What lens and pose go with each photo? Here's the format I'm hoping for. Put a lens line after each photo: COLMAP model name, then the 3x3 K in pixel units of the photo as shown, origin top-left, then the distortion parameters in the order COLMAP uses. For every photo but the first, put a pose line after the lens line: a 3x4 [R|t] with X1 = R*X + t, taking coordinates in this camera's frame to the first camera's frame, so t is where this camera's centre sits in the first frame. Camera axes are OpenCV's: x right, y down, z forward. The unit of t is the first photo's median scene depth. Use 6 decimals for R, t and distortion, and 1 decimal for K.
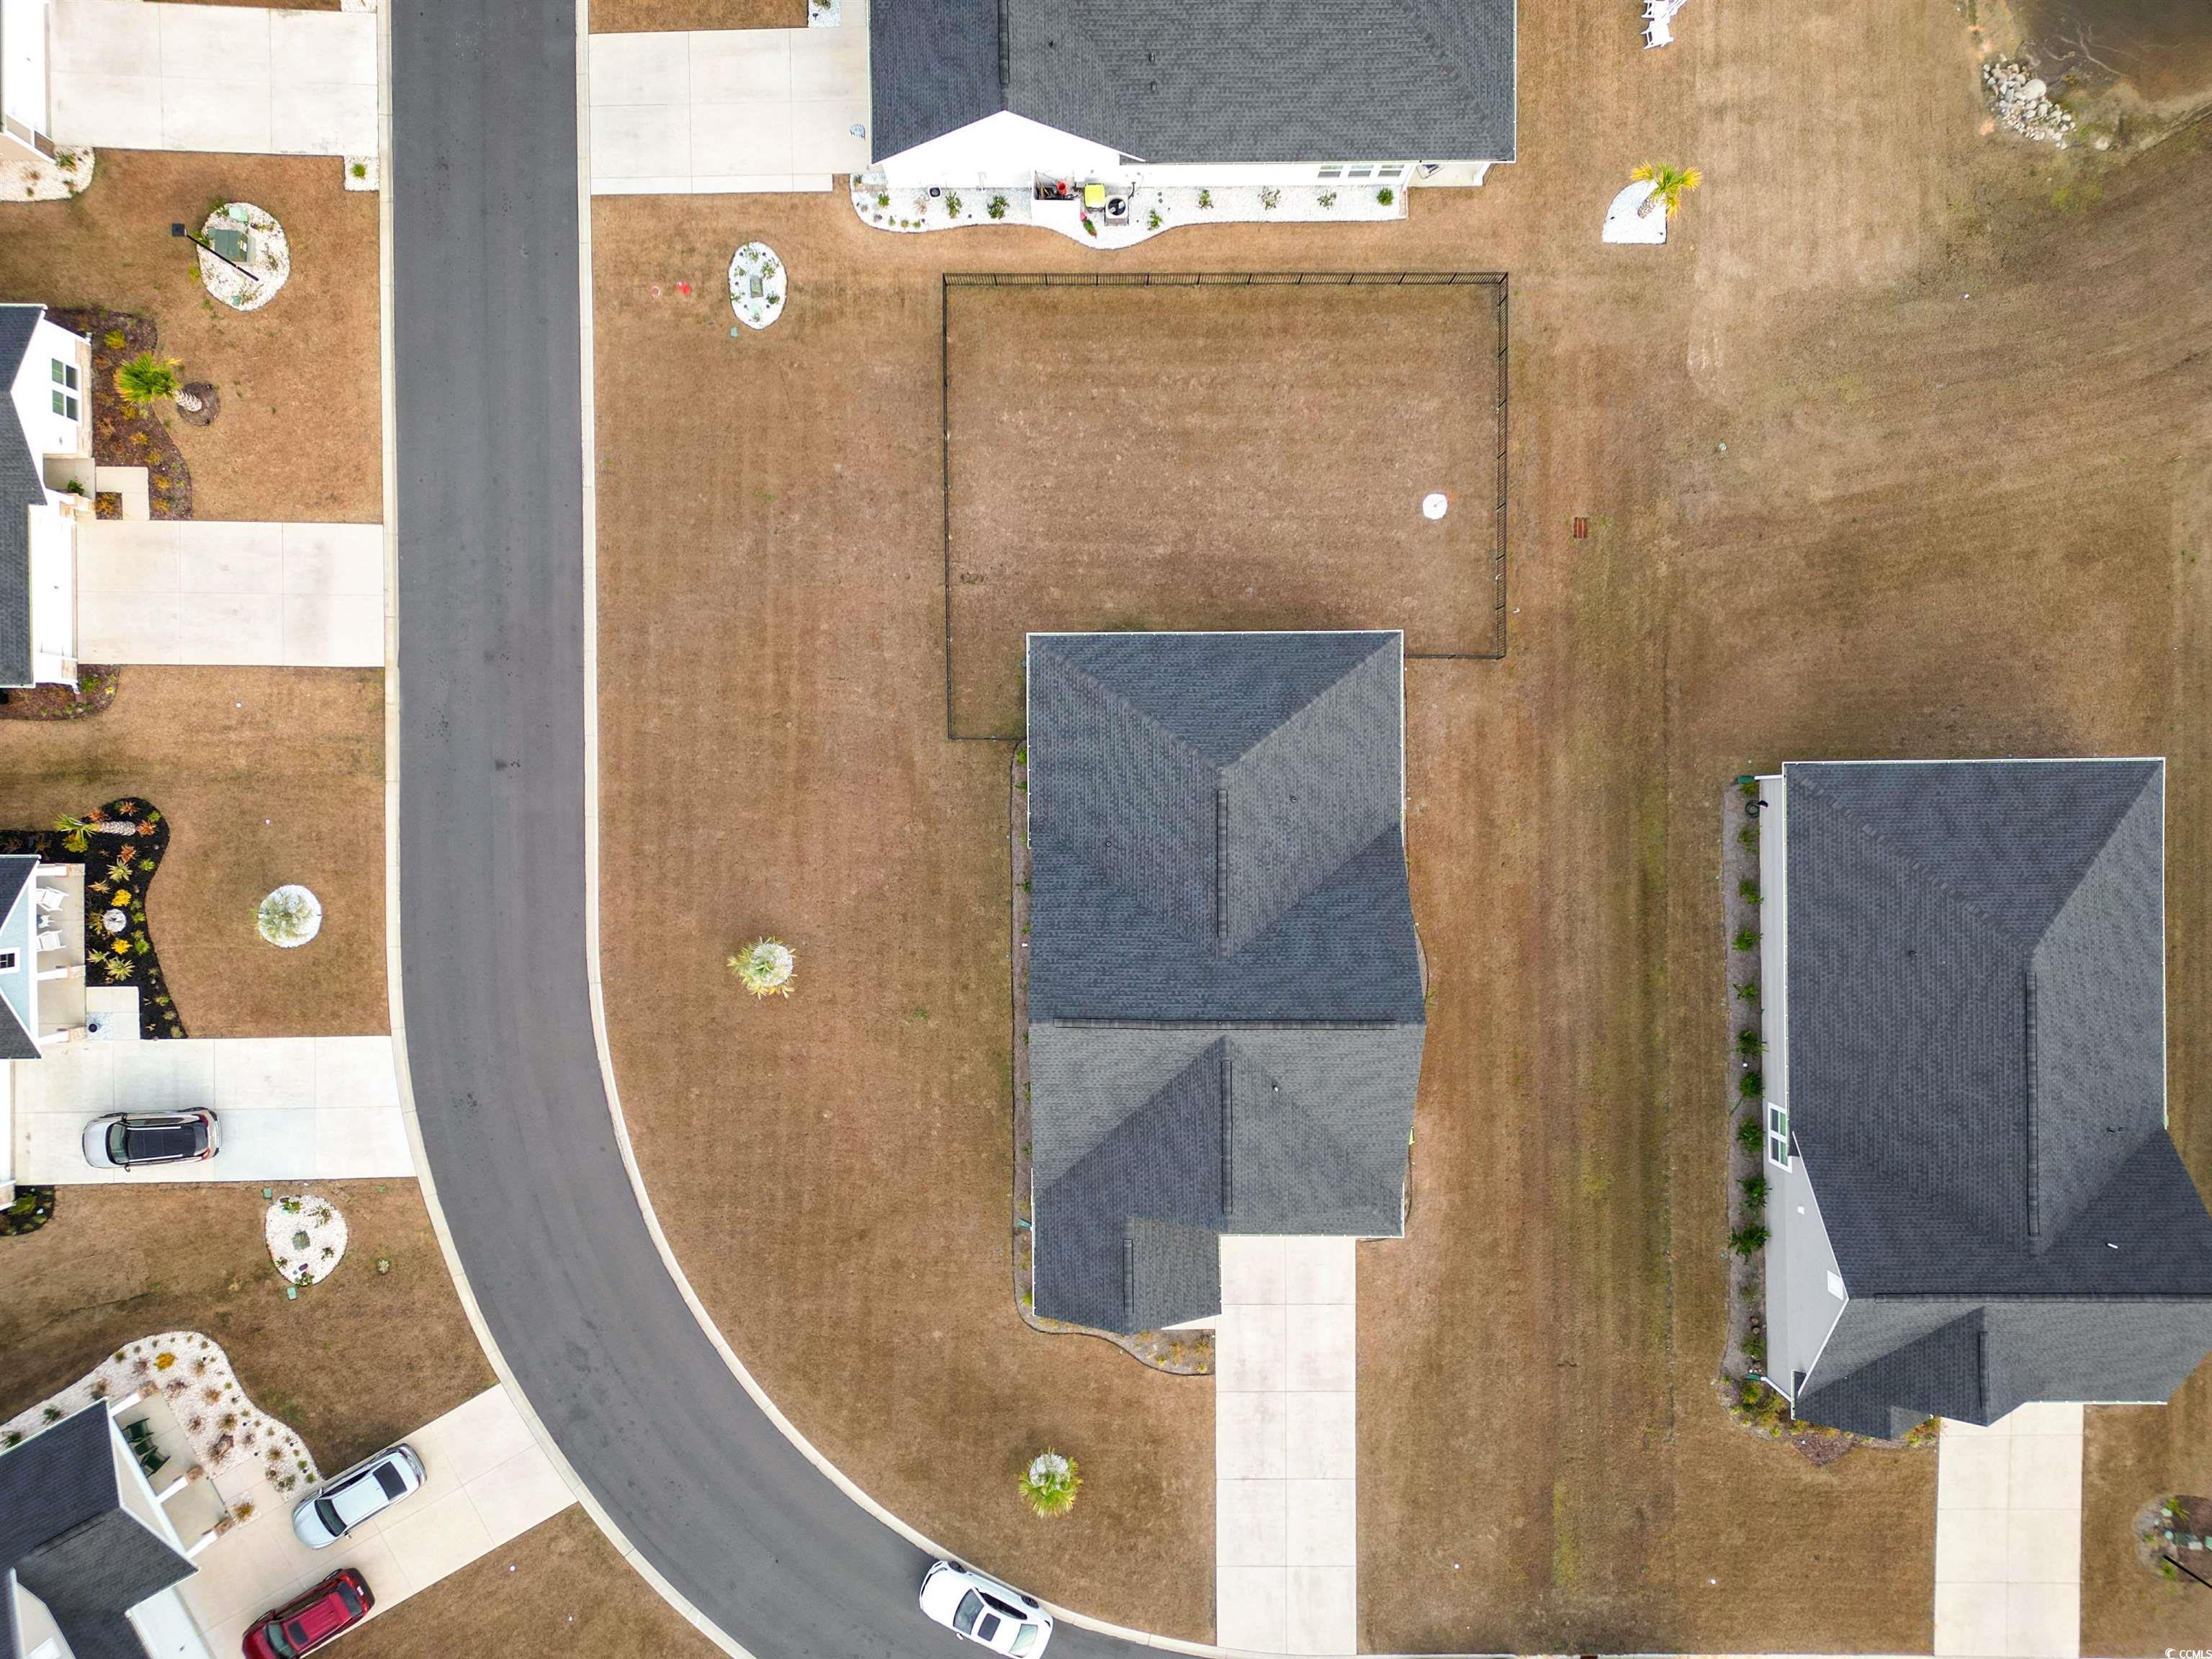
lens RADIAL K [[1542.8, 0, 1106.0], [0, 1542.8, 829.5], [0, 0, 1]] dist [0.001067, -0.001117]
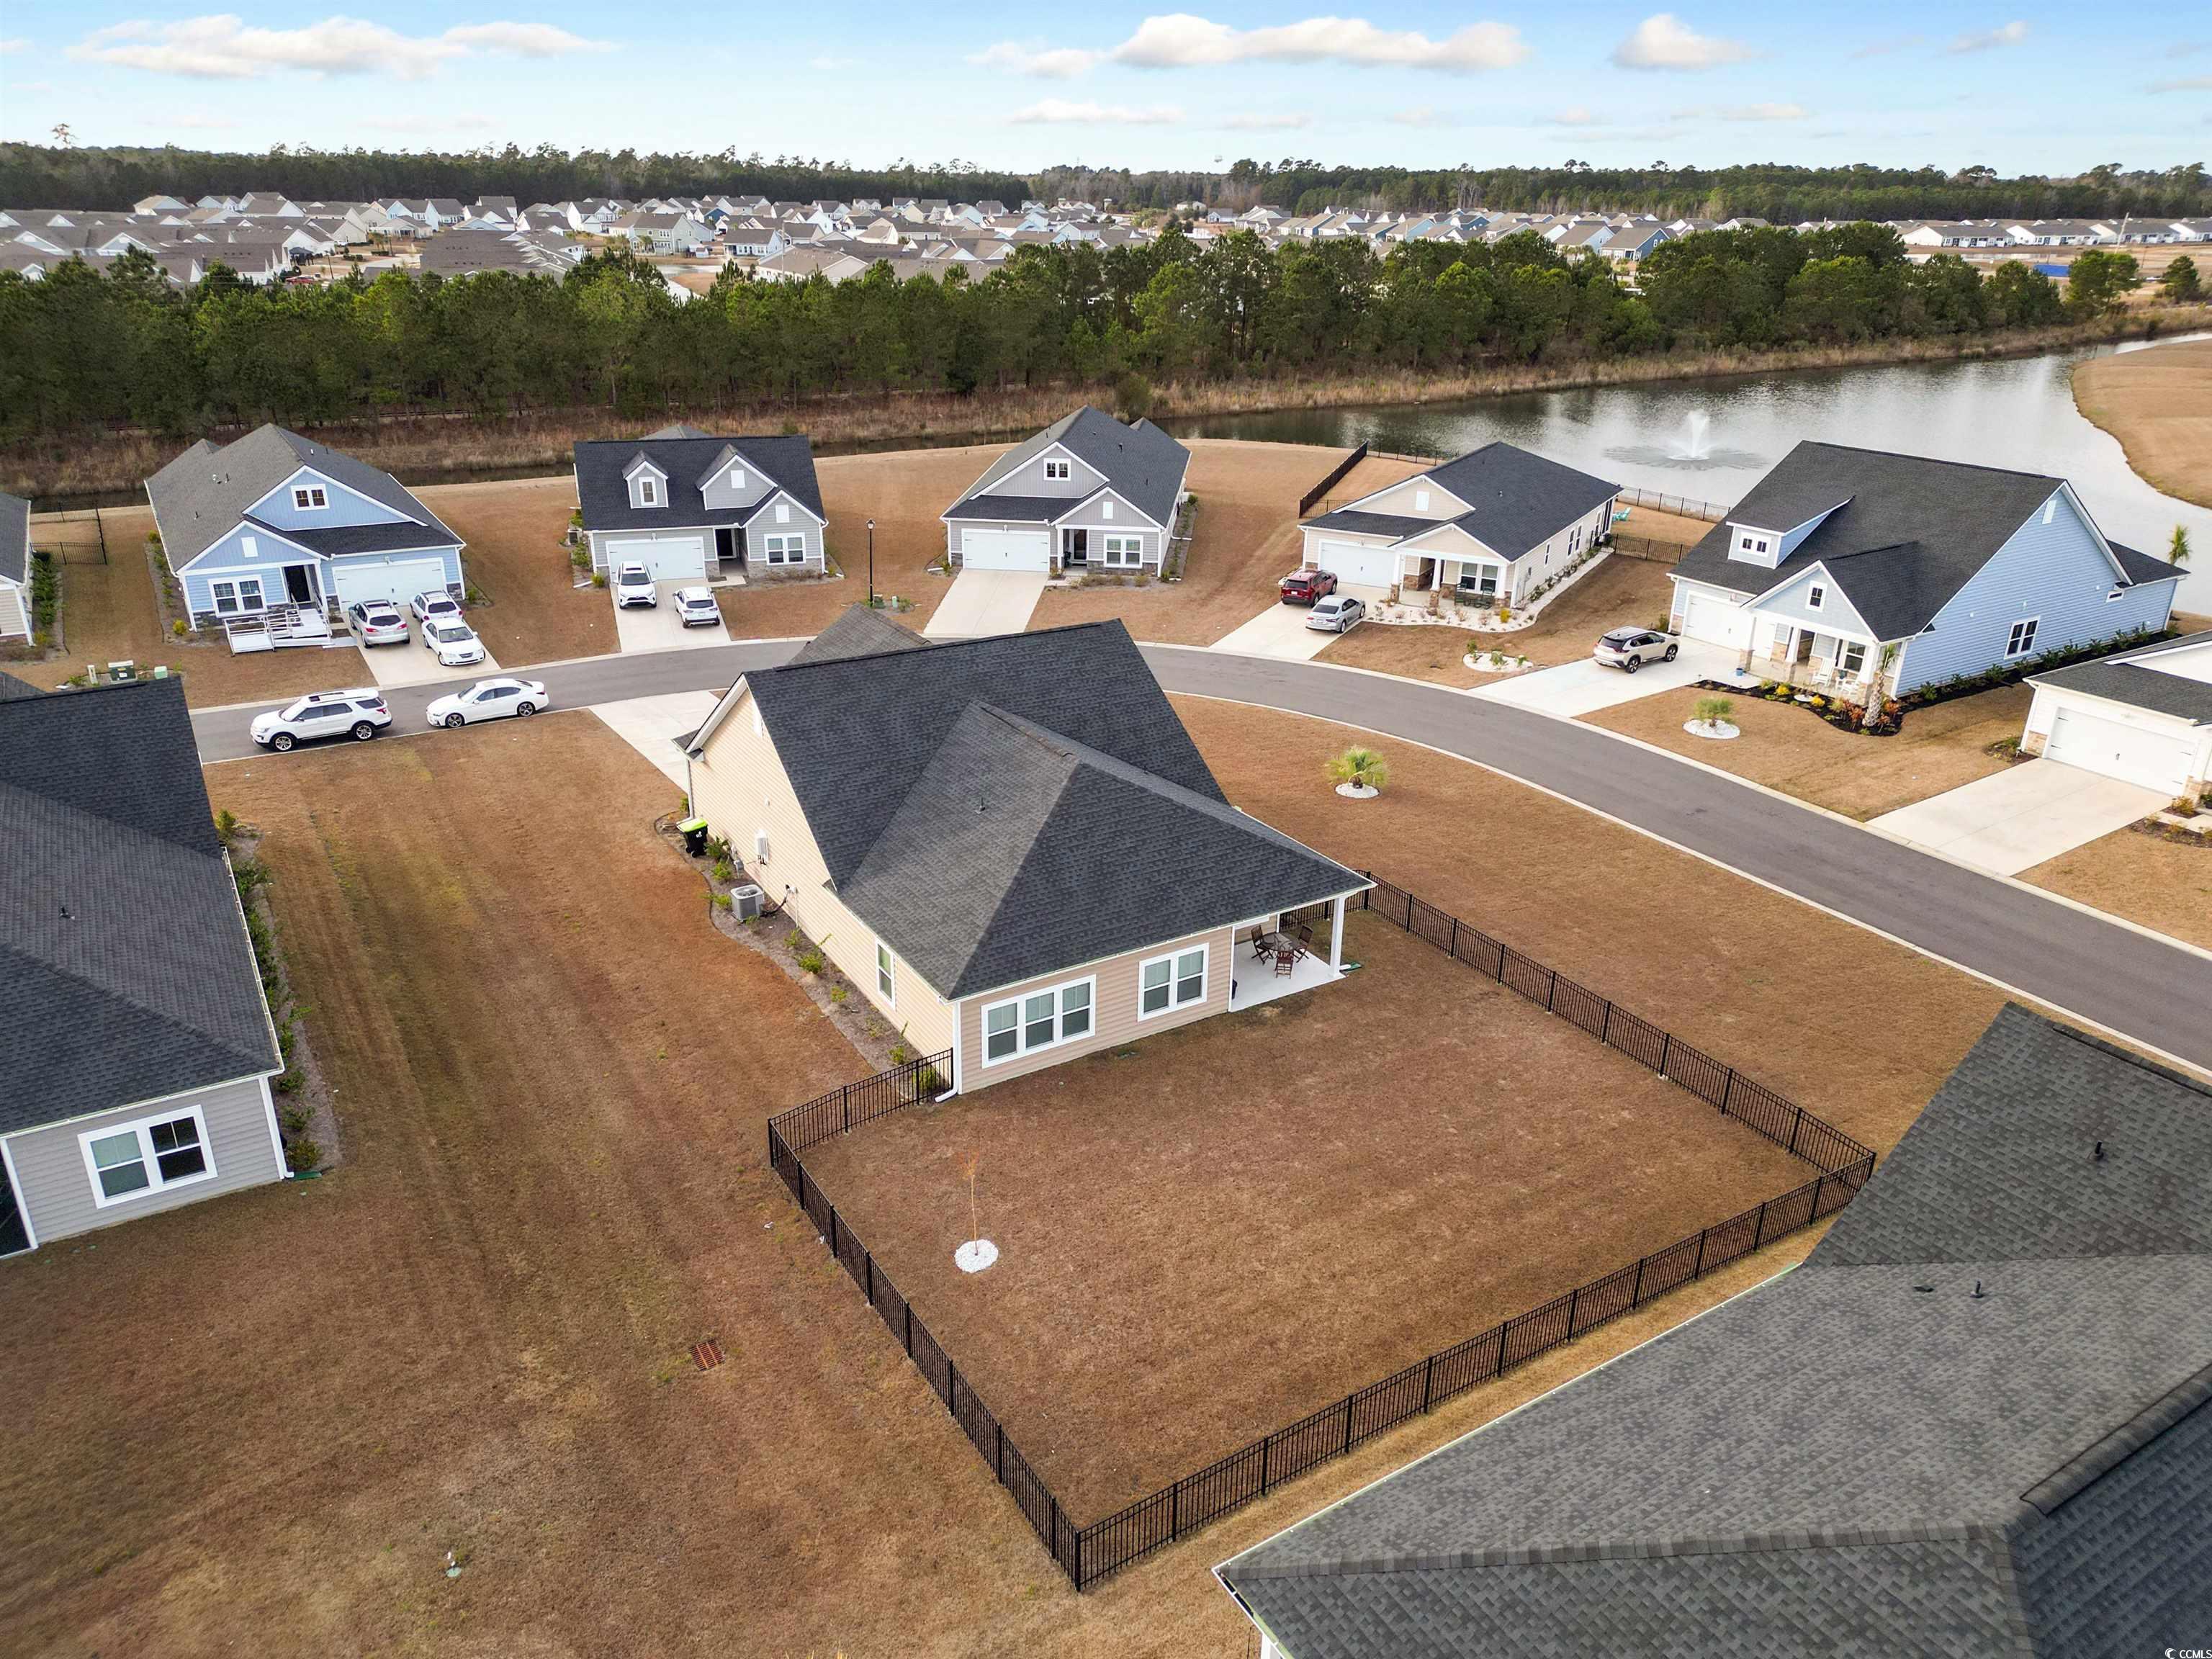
lens RADIAL K [[1542.8, 0, 1106.0], [0, 1542.8, 829.5], [0, 0, 1]] dist [0.001067, -0.001117]
pose [[-0.851708, 0.190230, -0.488269, 0.418392], [-0.523870, -0.331195, 0.784774, -0.625184], [-0.012424, 0.924187, 0.381737, 0.639097]]
